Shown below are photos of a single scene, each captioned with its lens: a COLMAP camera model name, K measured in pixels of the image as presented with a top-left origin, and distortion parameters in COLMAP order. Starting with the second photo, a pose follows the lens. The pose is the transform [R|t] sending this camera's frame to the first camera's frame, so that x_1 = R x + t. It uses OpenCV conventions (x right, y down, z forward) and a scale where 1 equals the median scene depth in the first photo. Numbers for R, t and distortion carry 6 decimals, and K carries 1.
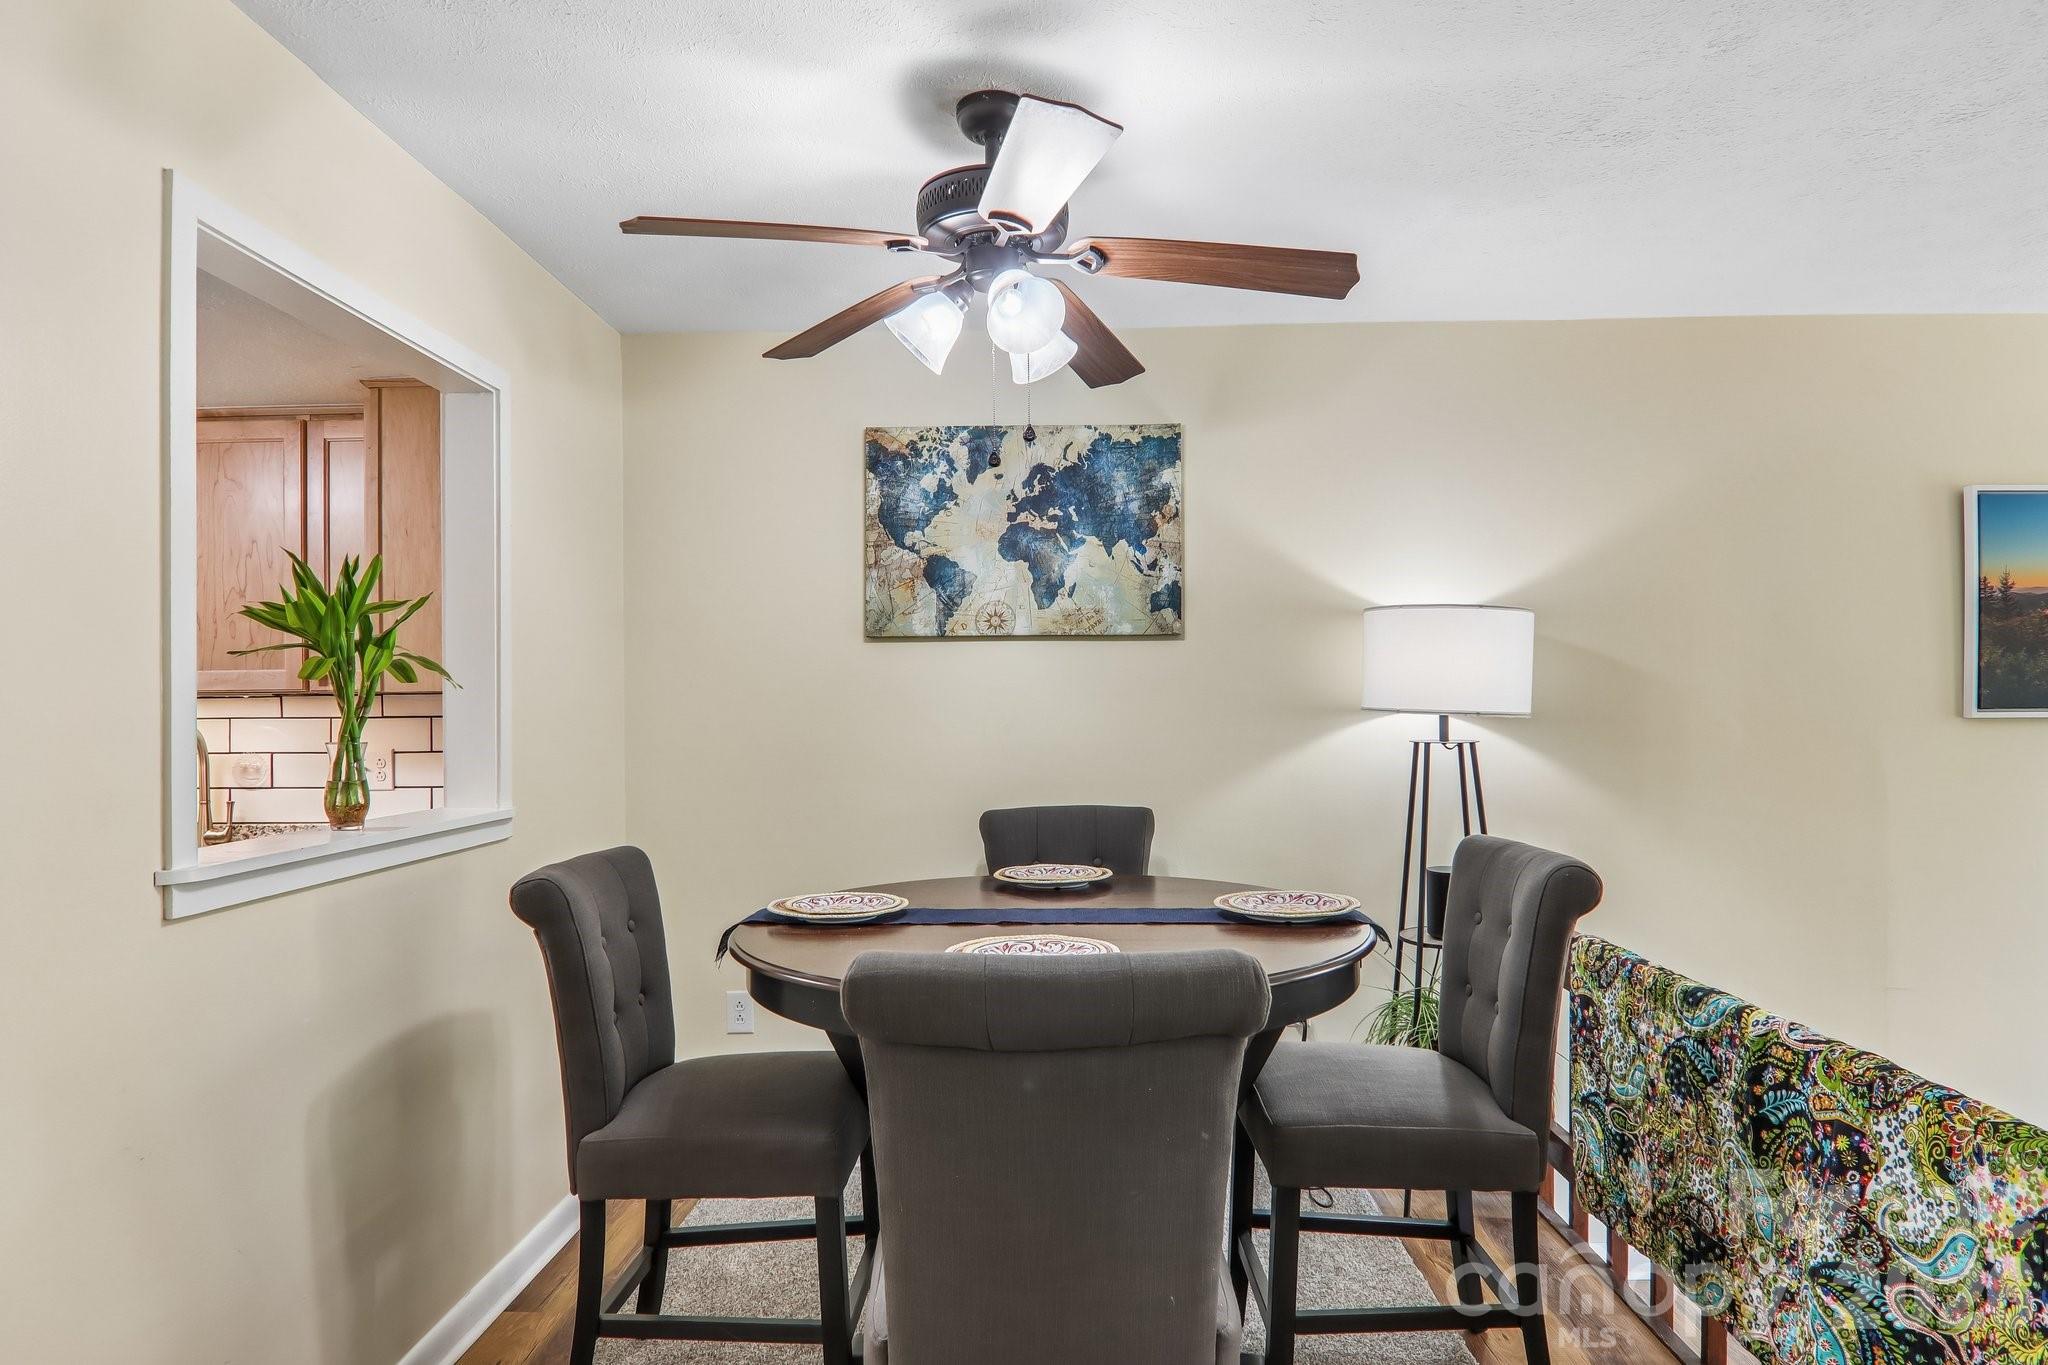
lens RADIAL K [[1163.4, 0, 1044.0], [0, 1163.4, 702.3], [0, 0, 1]] dist [0.001689, -0.018831]
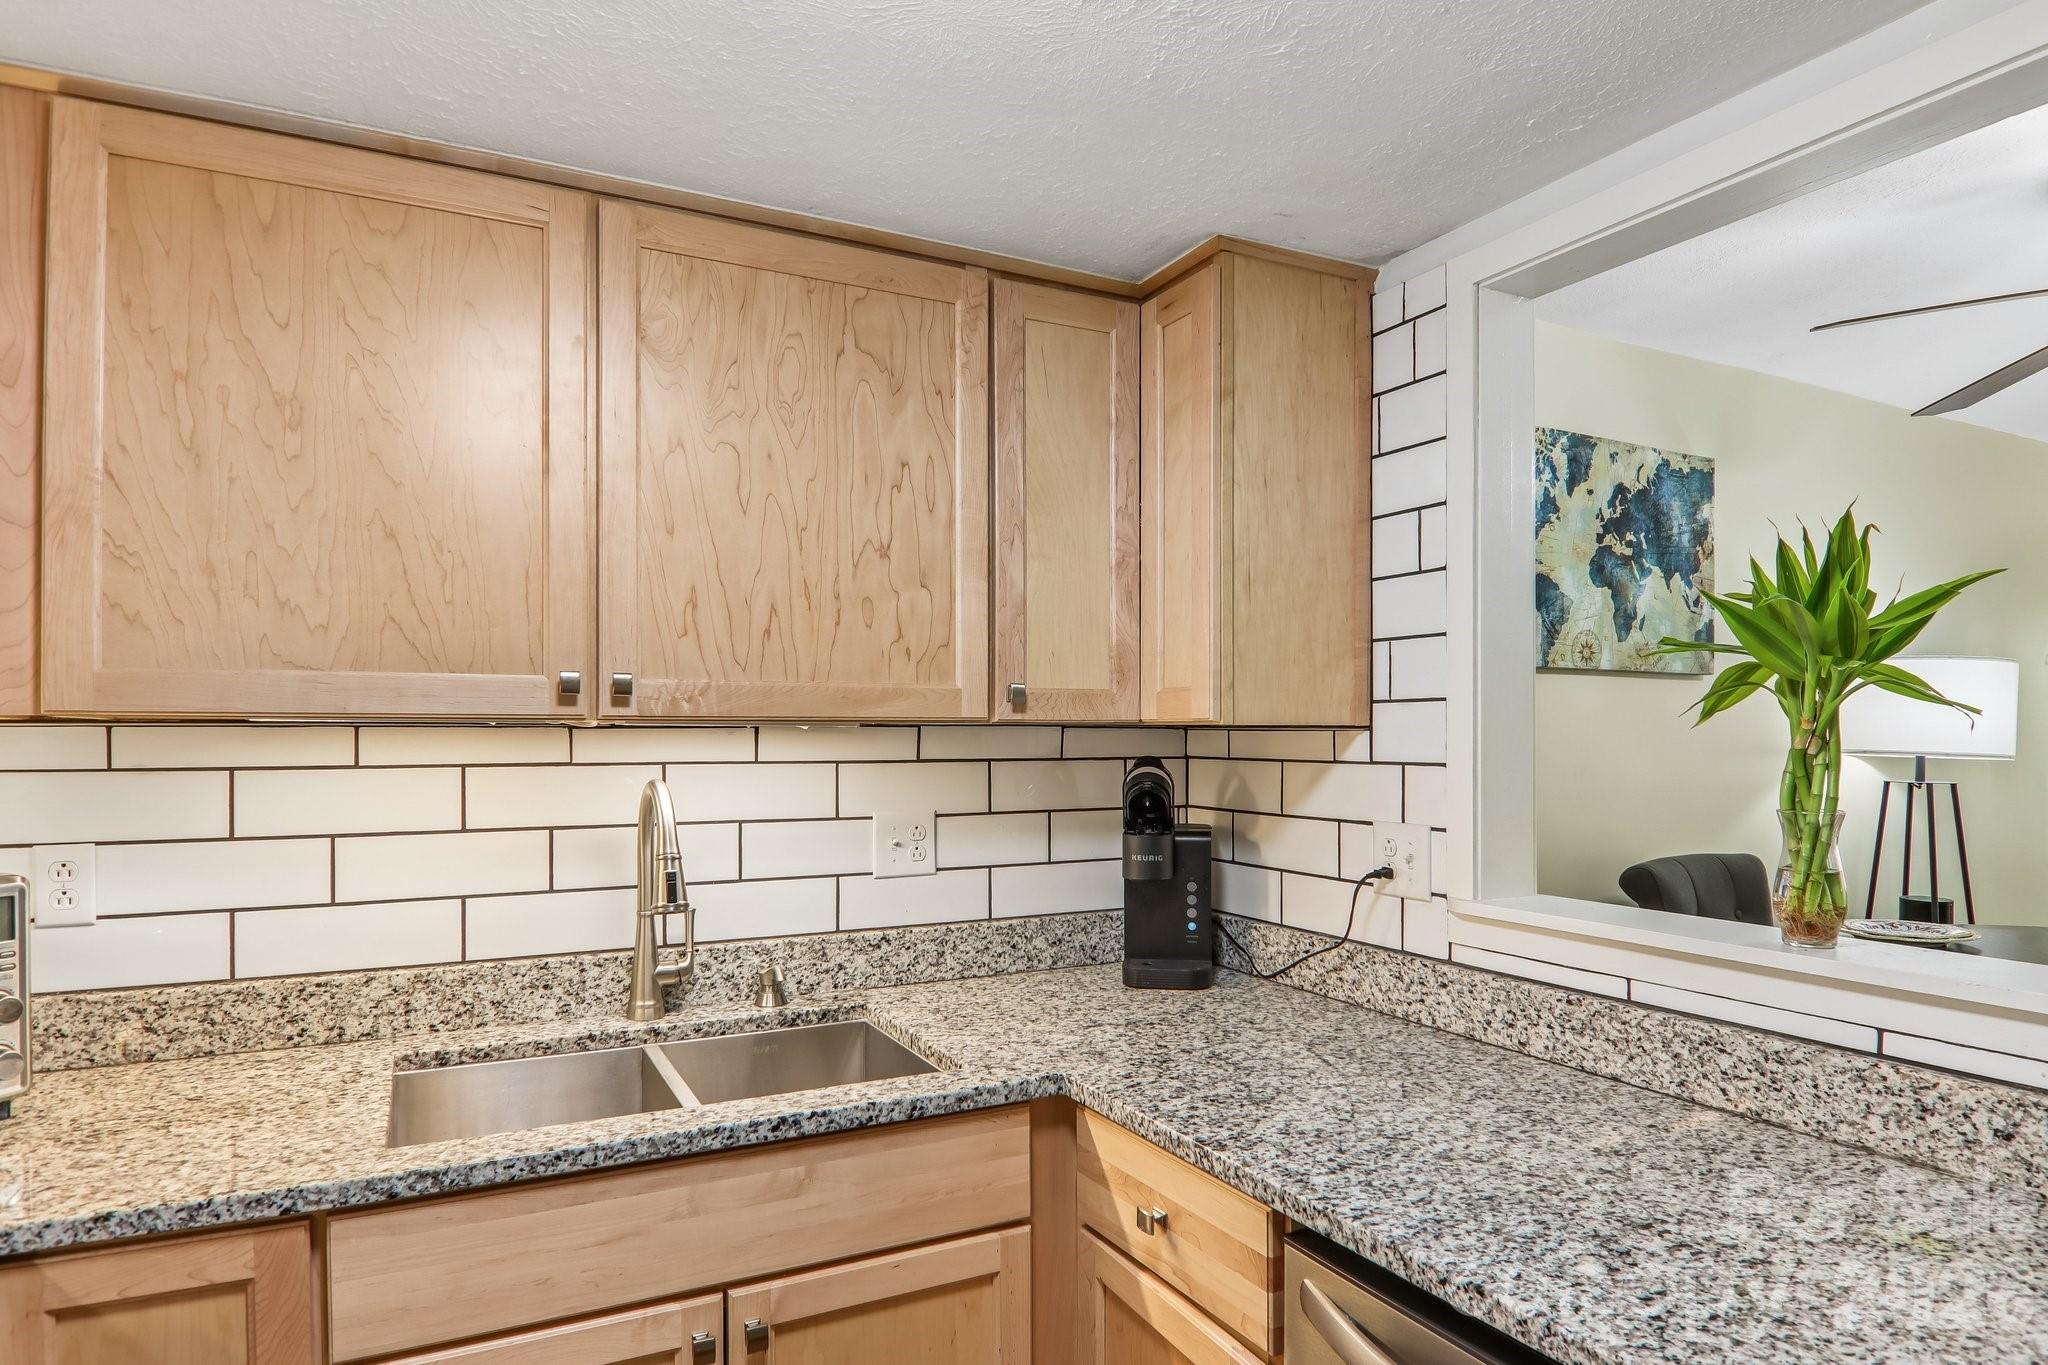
lens RADIAL K [[1163.4, 0, 1052.2], [0, 1163.4, 738.4], [0, 0, 1]] dist [0.001689, -0.018831]
pose [[0.874081, 0.006986, 0.485730, -0.838324], [-0.009526, 0.999951, 0.002761, -0.002118], [-0.485687, -0.007041, 0.874104, 0.415551]]
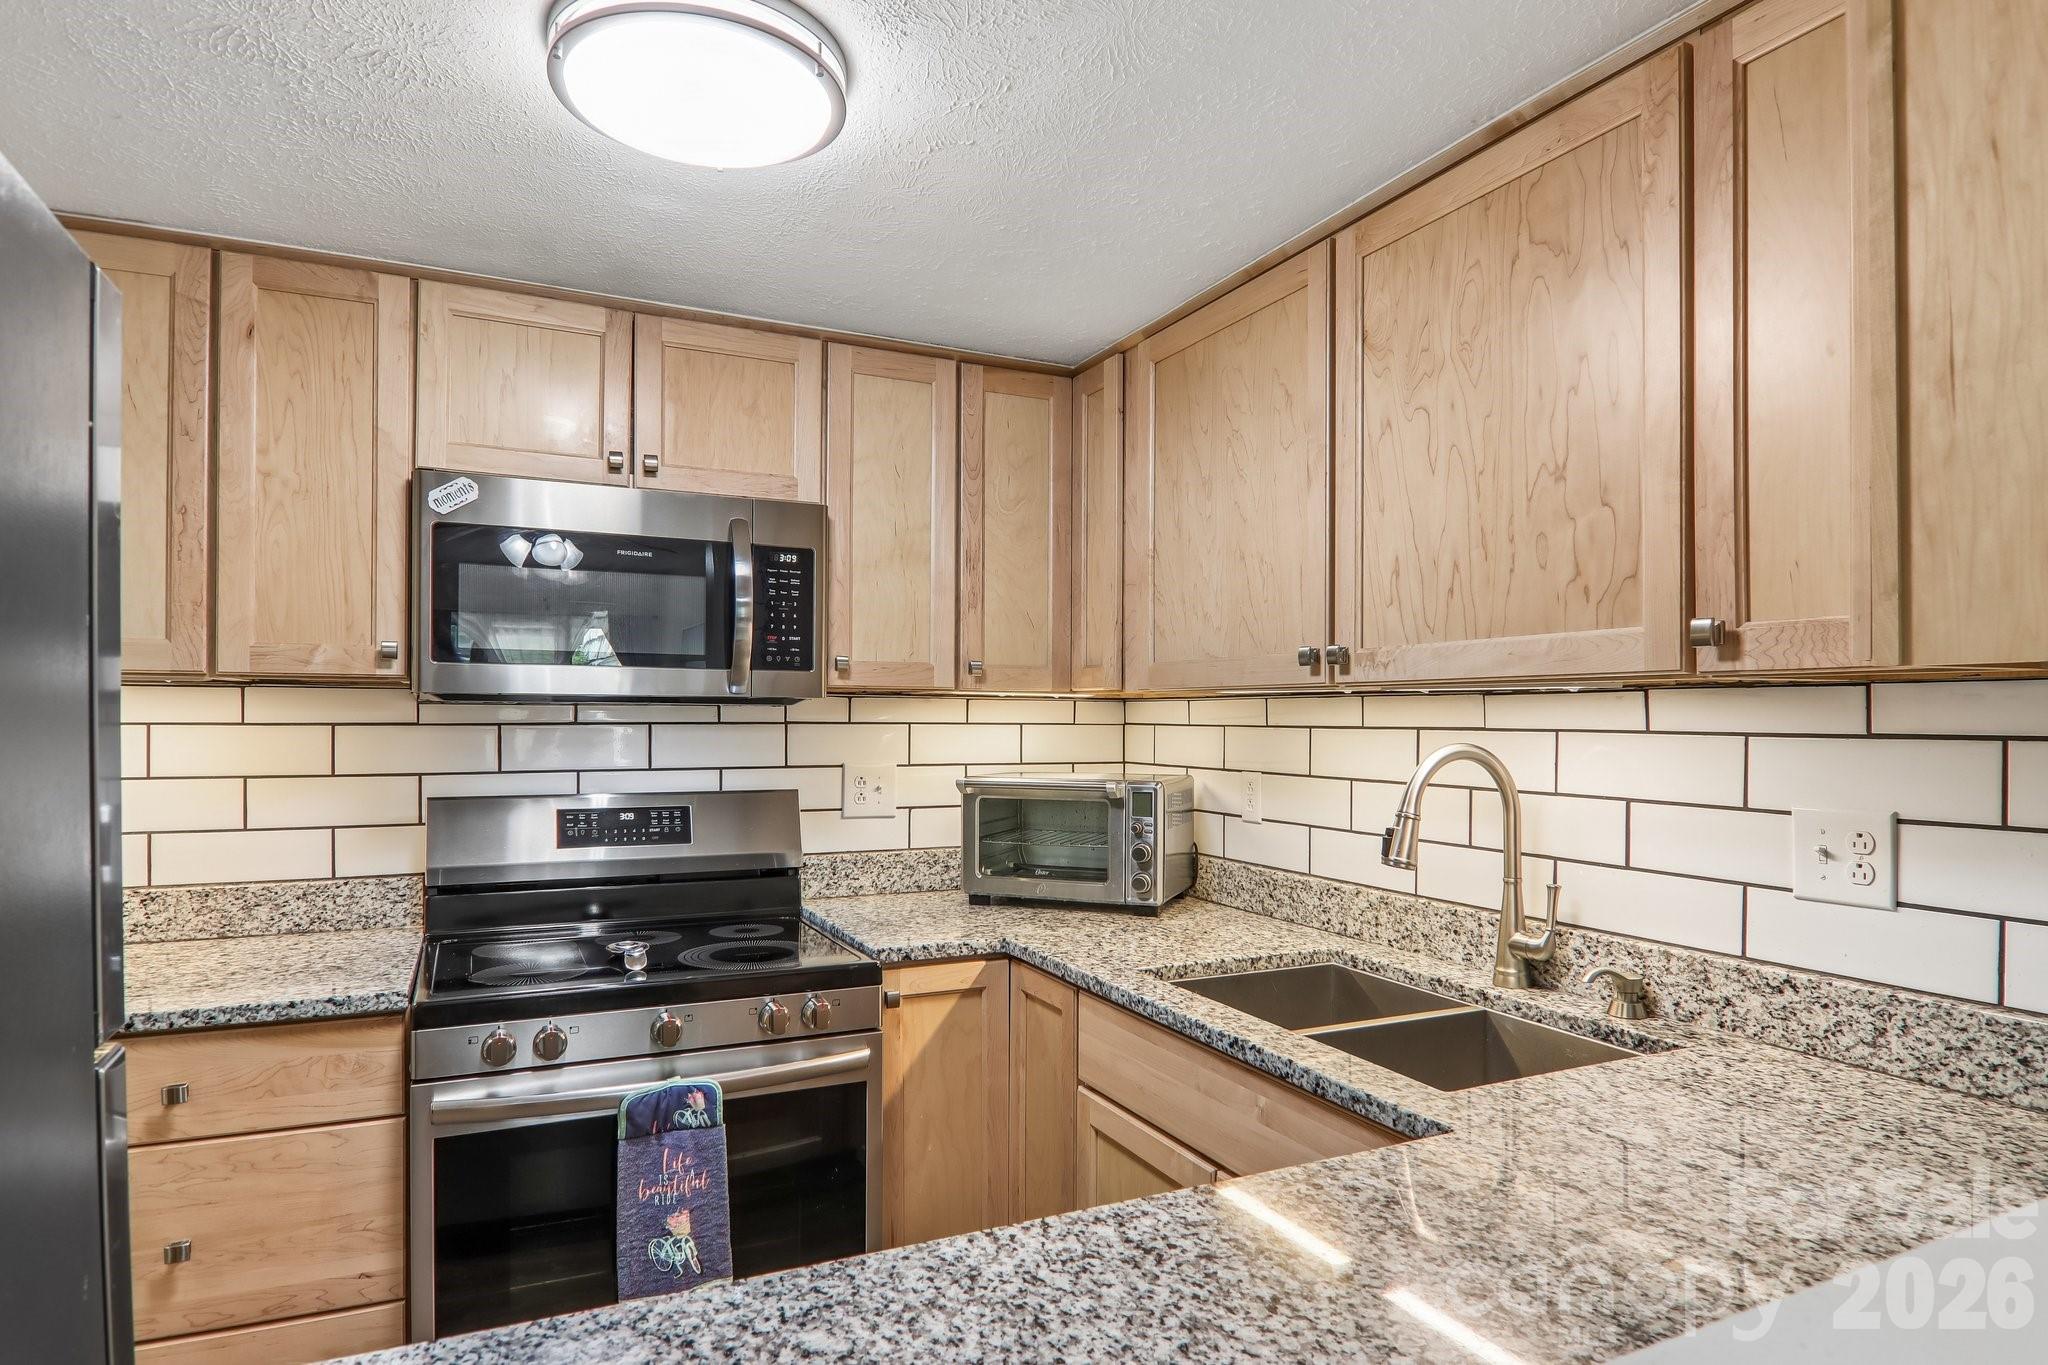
lens RADIAL K [[1163.4, 0, 990.1], [0, 1163.4, 723.0], [0, 0, 1]] dist [0.001689, -0.018831]
pose [[0.428654, 0.016458, -0.903319, -0.332123], [-0.002877, 0.999854, 0.016851, 0.001942], [0.903464, -0.004625, 0.428639, 0.540118]]
